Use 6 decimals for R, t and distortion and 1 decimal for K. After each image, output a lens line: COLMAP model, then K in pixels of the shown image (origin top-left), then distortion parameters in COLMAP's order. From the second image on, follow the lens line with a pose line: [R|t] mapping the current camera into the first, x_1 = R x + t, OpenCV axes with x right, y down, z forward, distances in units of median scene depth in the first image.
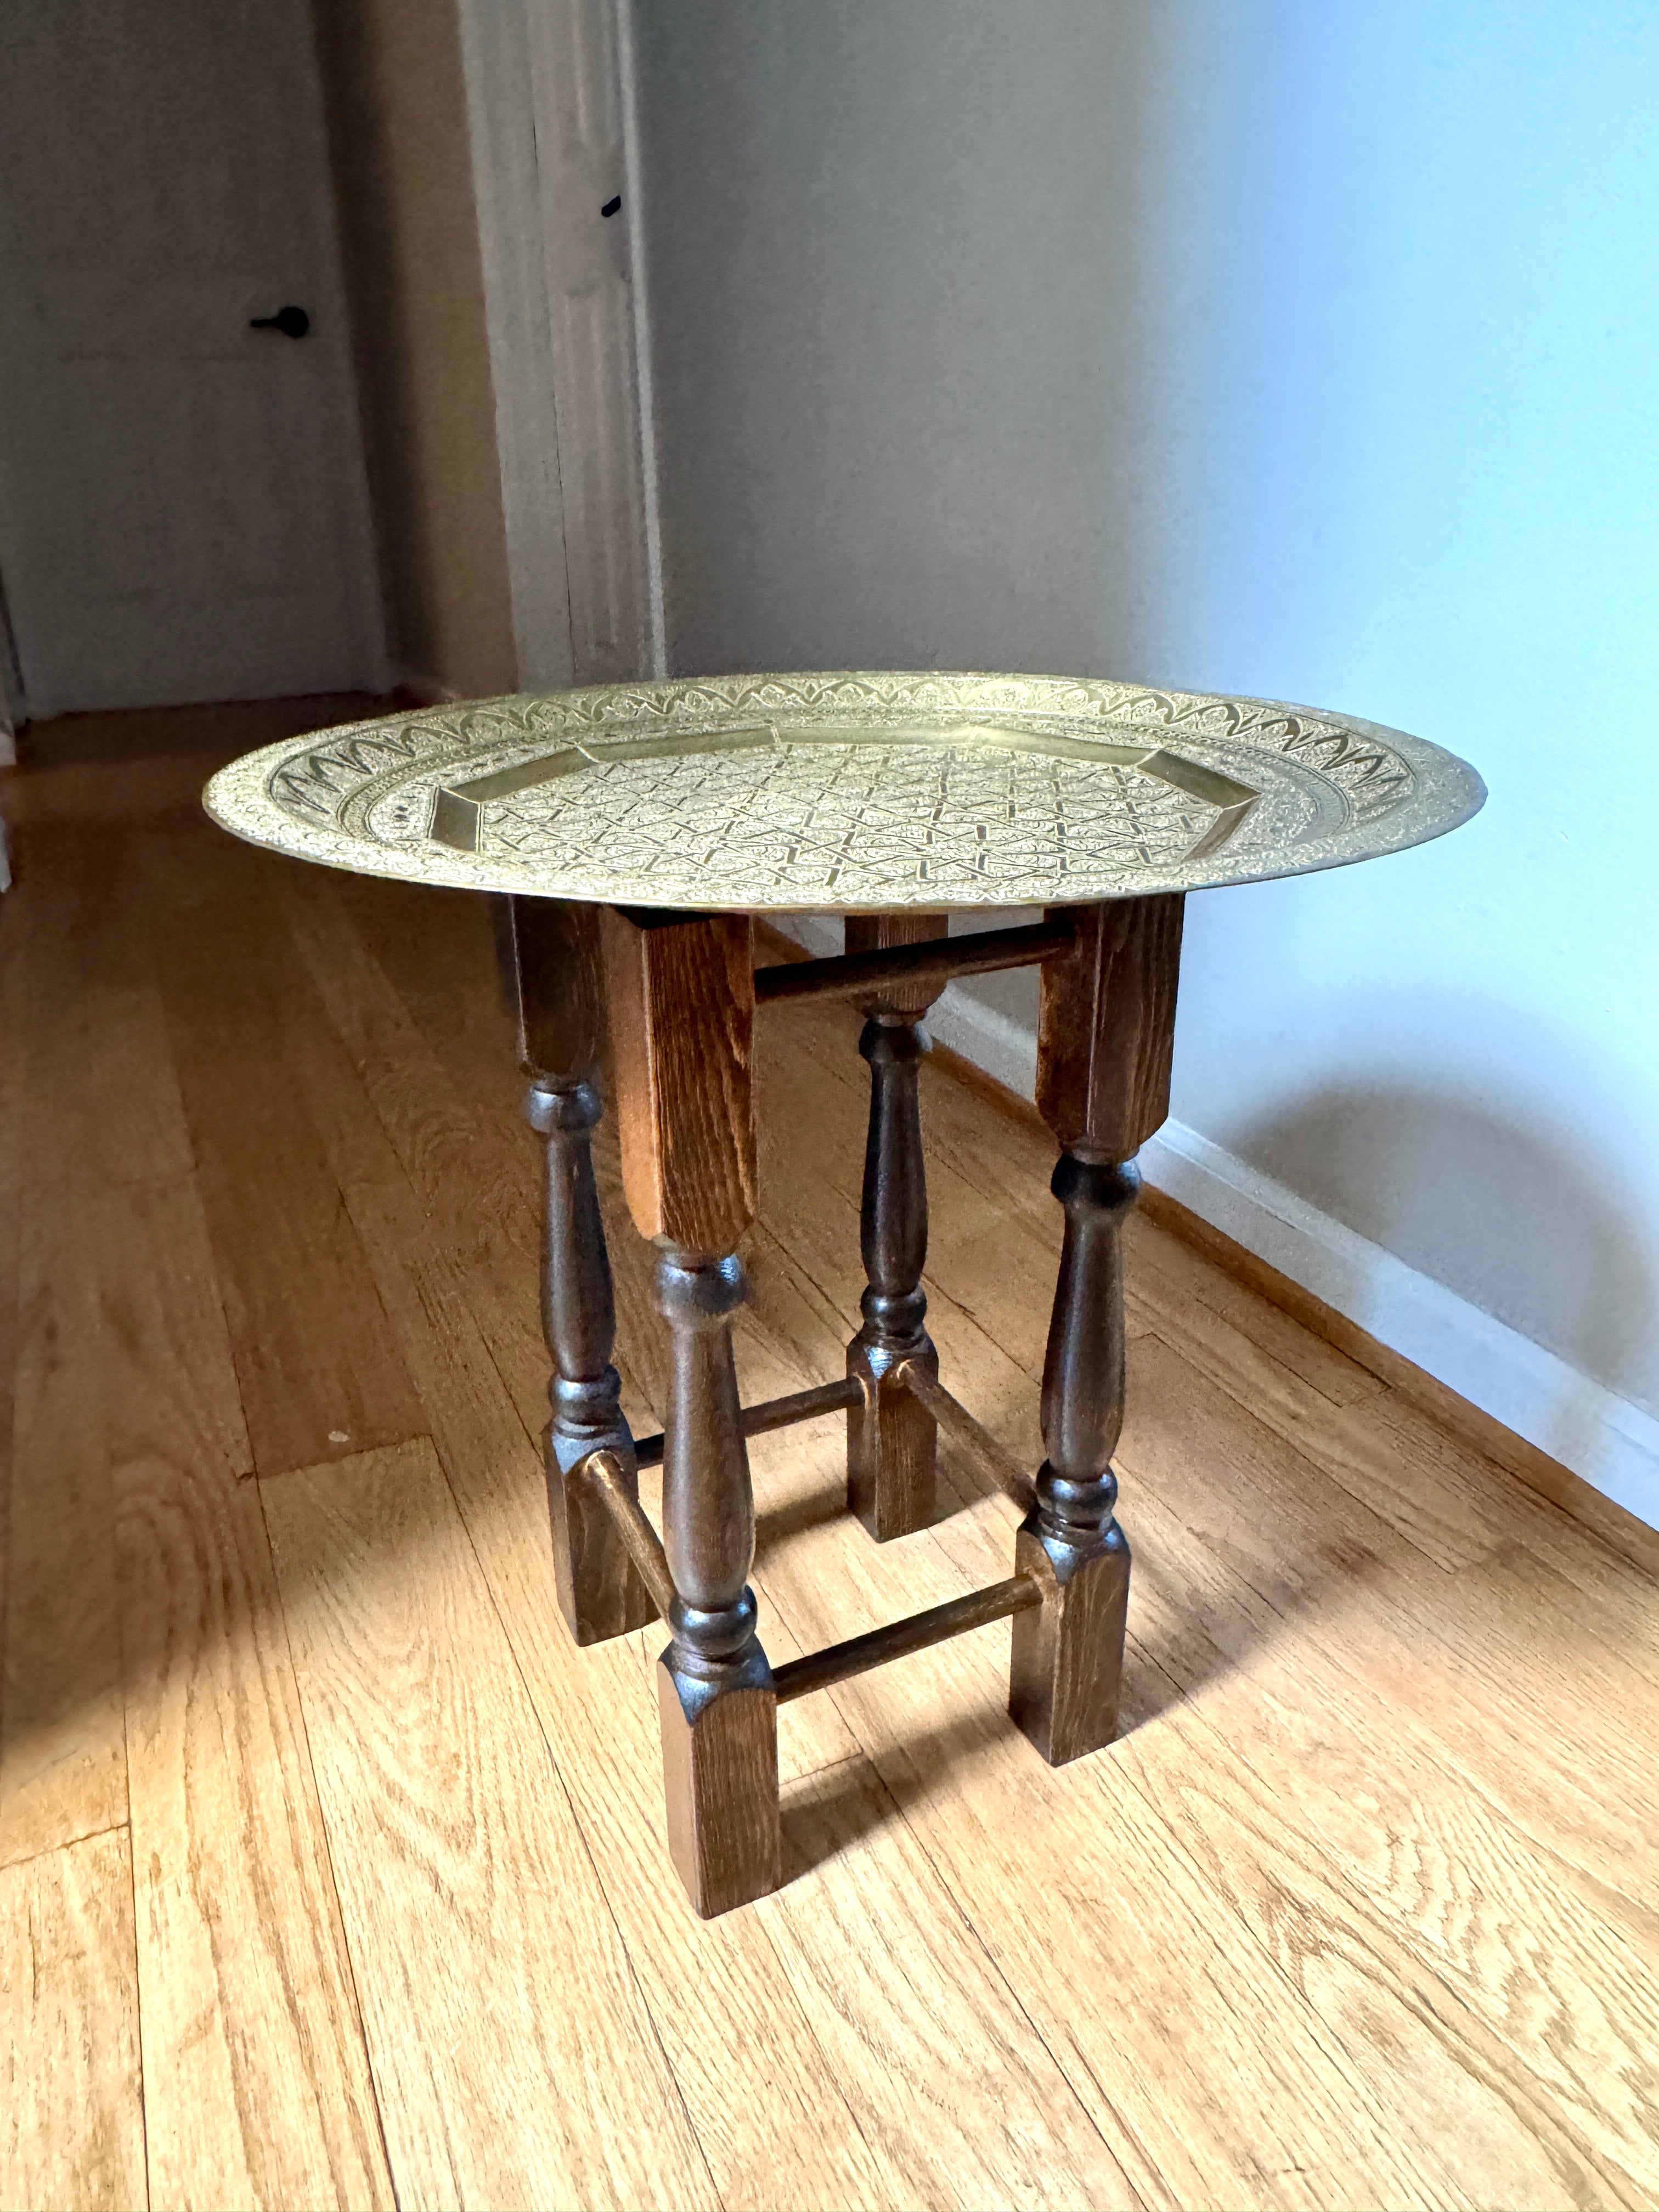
lens RADIAL K [[1503.0, 0, 832.4], [0, 1503.0, 1077.1], [0, 0, 1]] dist [-0.010565, 0.005492]
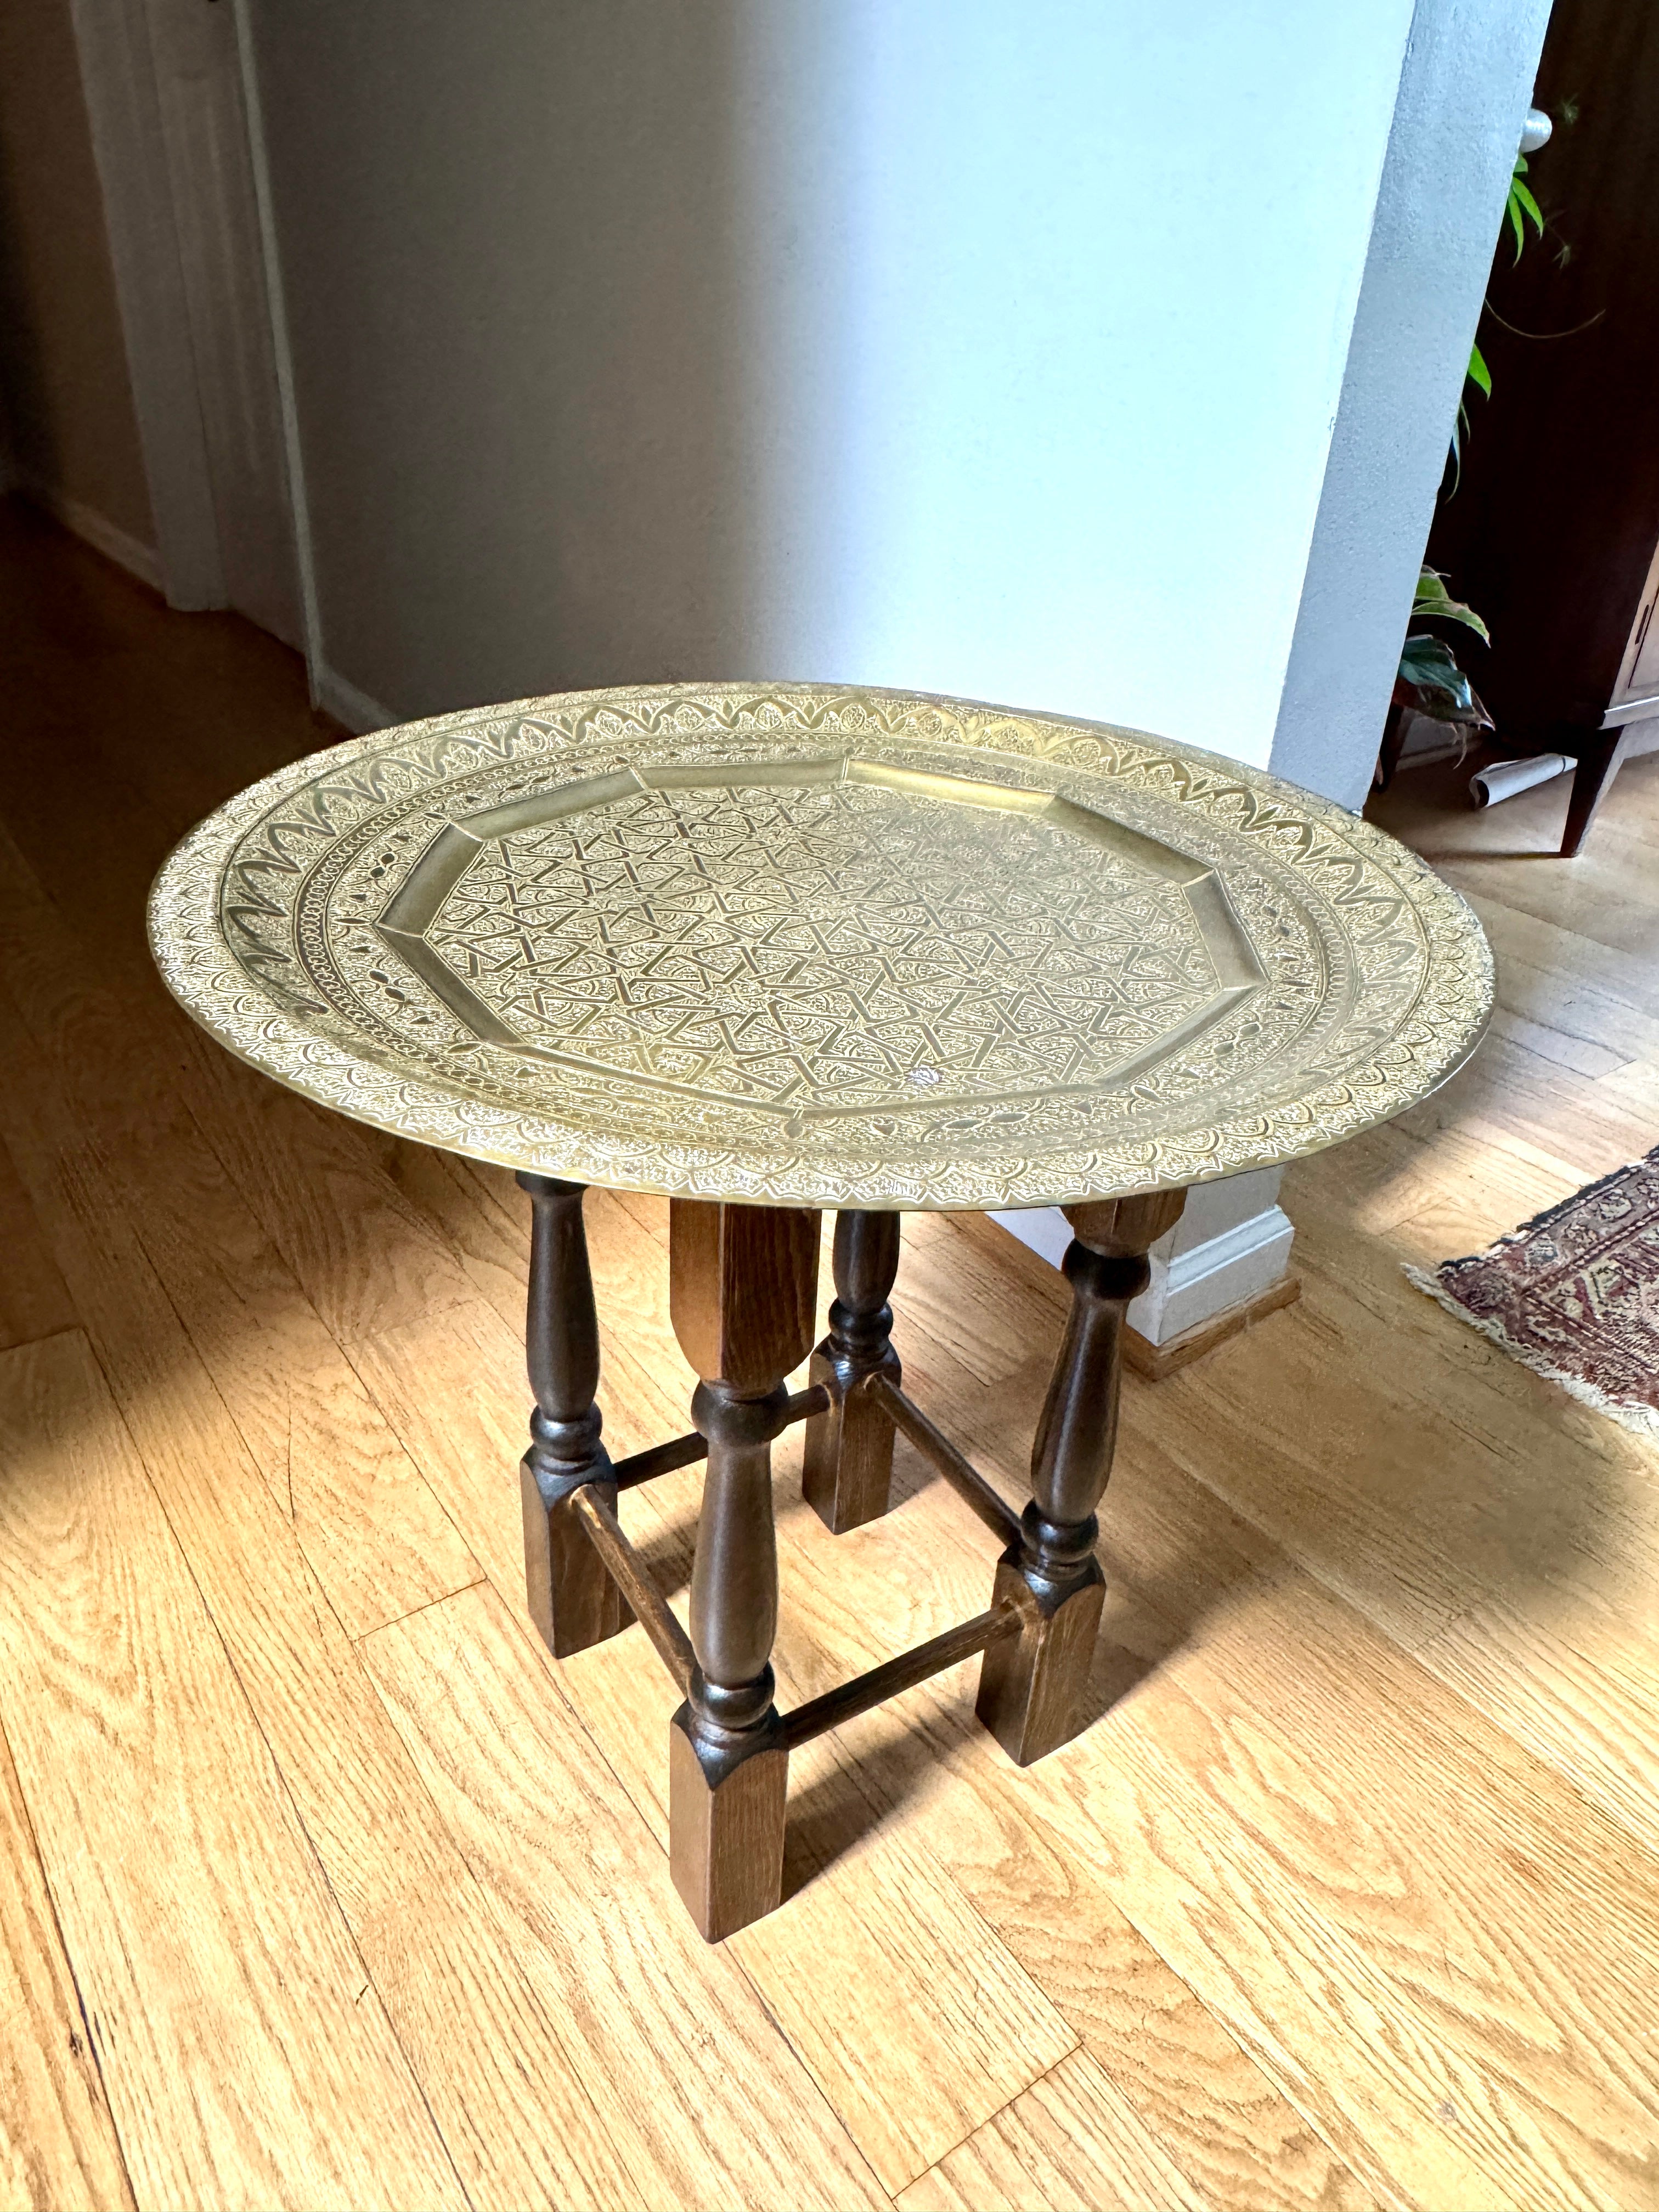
lens RADIAL K [[1503.0, 0, 835.9], [0, 1503.0, 1066.5], [0, 0, 1]] dist [-0.010565, 0.005492]
pose [[0.980897, -0.035379, 0.191282, 0.089244], [0.012719, 0.992883, 0.118415, -0.096371], [-0.194110, -0.113720, 0.974366, -0.176702]]
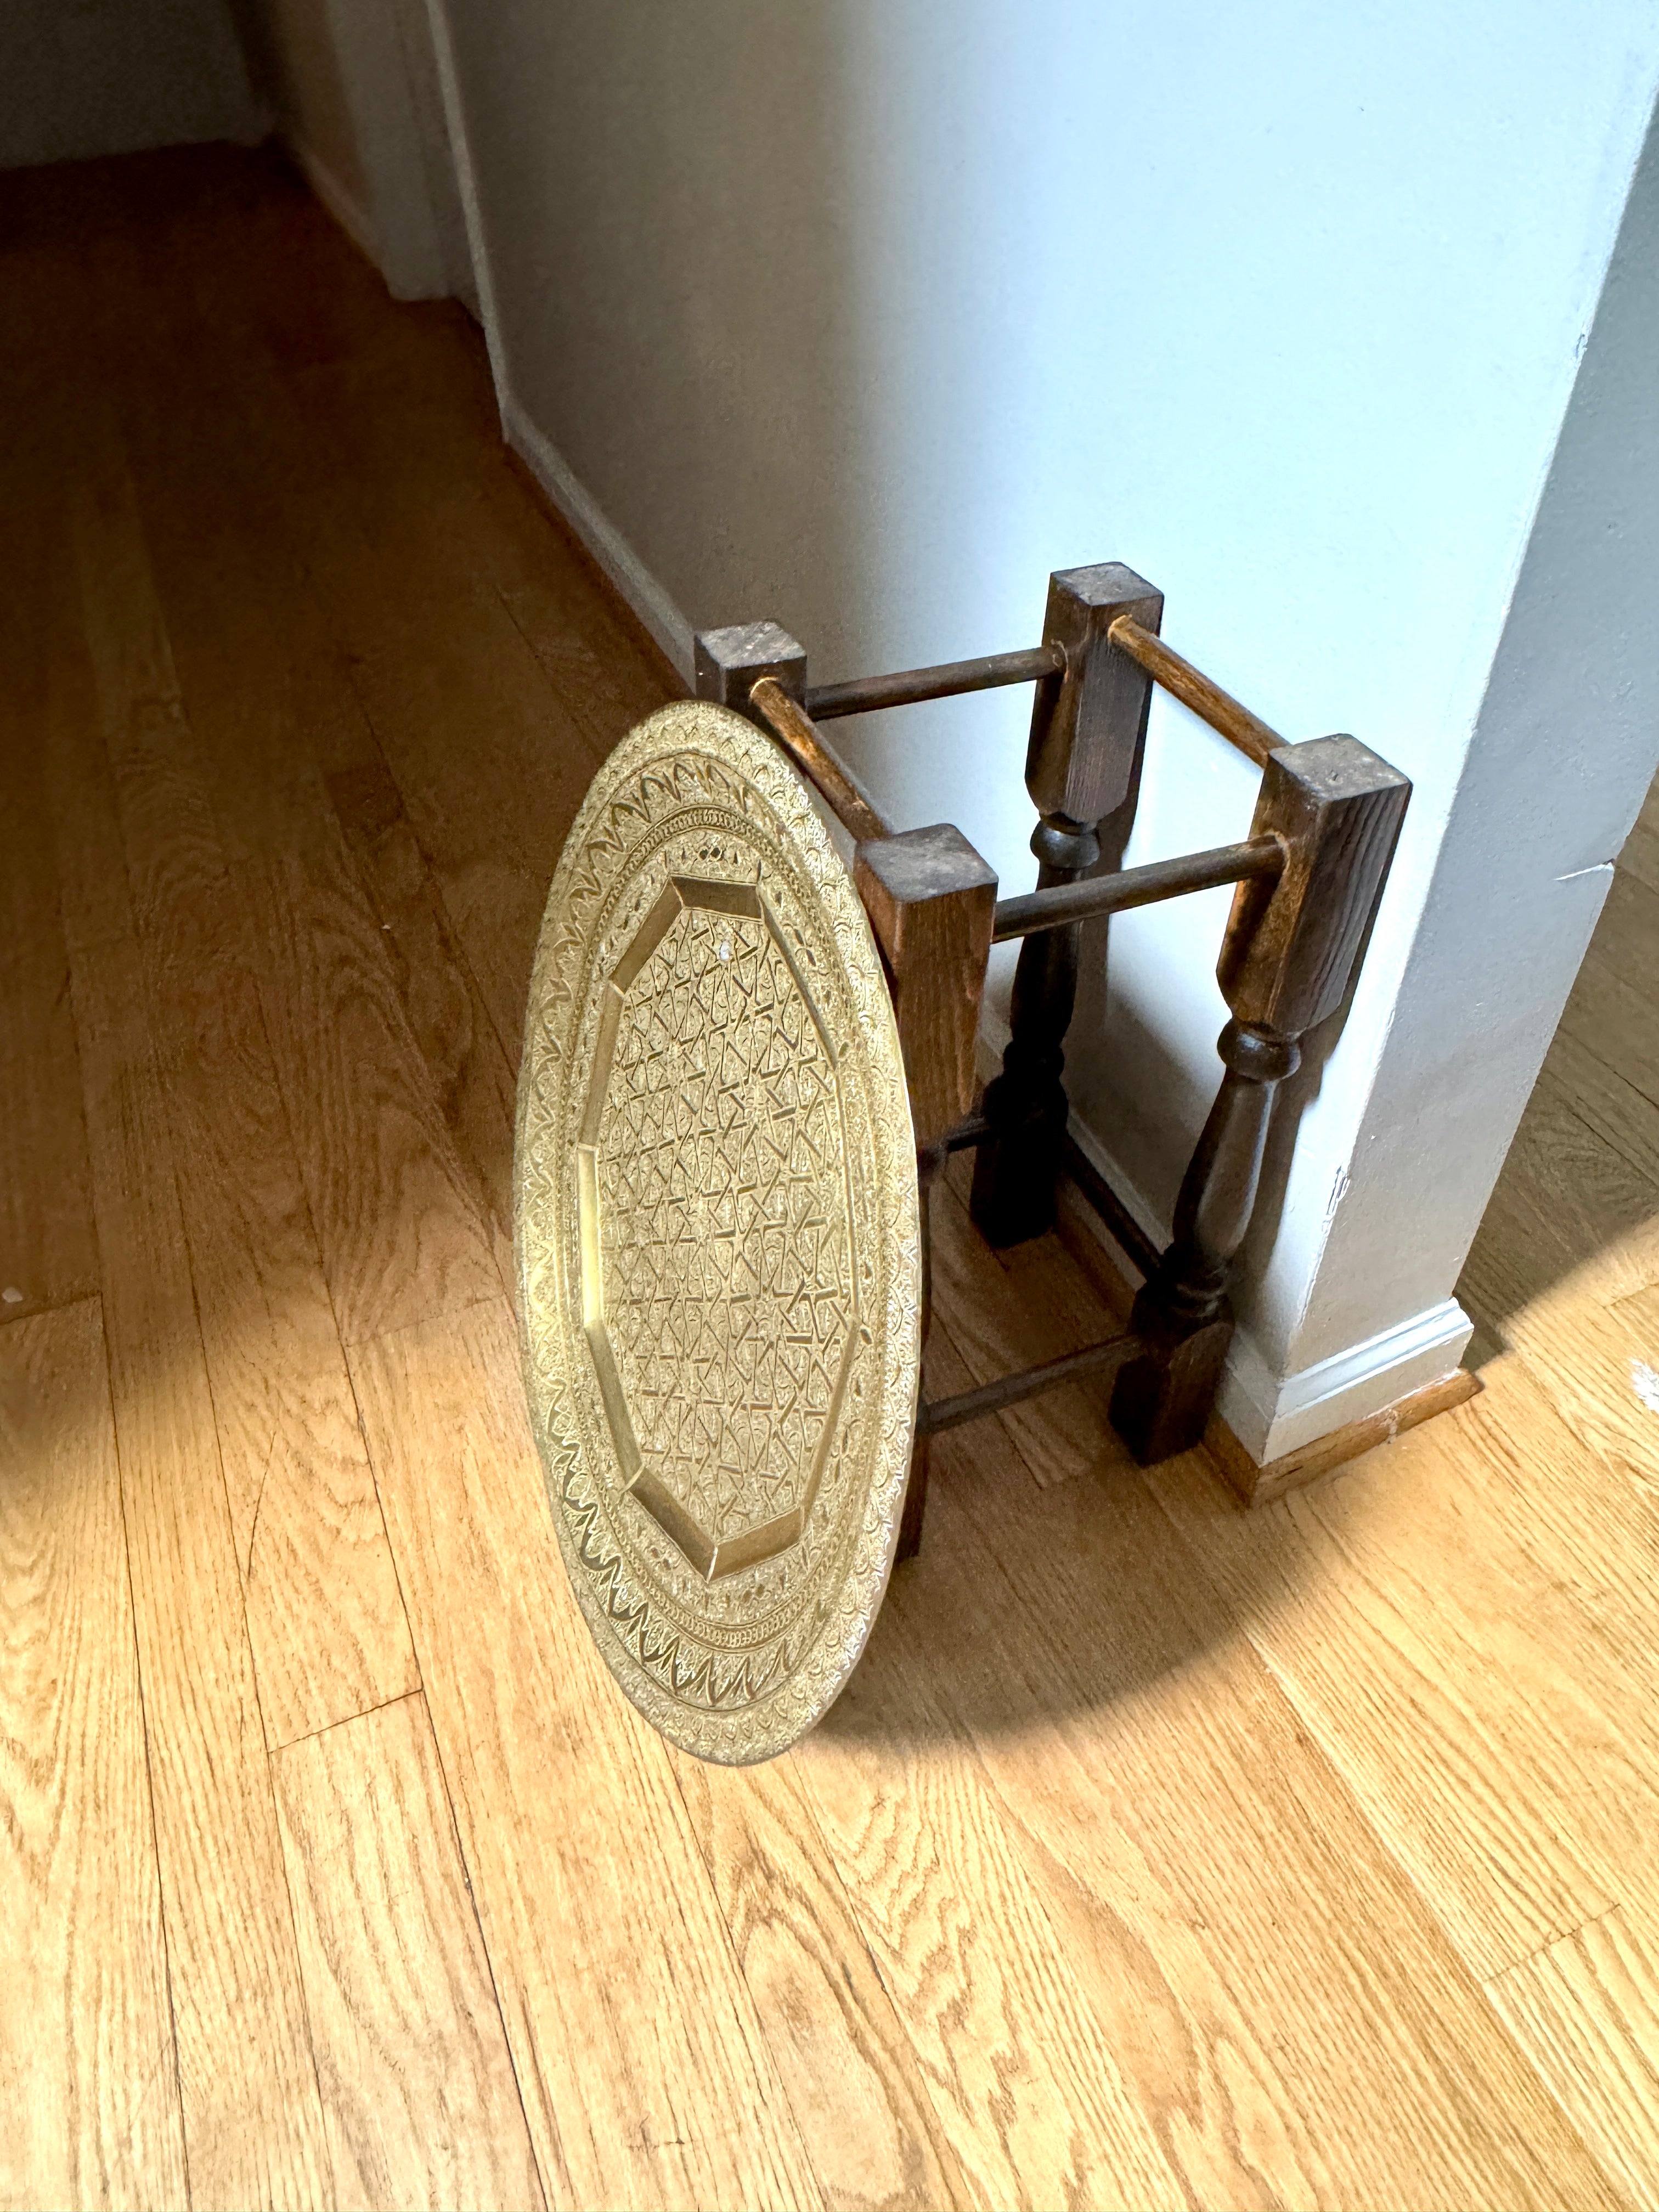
lens RADIAL K [[1503.0, 0, 829.6], [0, 1503.0, 1066.8], [0, 0, 1]] dist [-0.010565, 0.005492]
pose [[0.999244, 0.006607, -0.038320, 0.401659], [0.007228, 0.936725, 0.349992, -0.393150], [0.038208, -0.350004, 0.935969, 0.180313]]
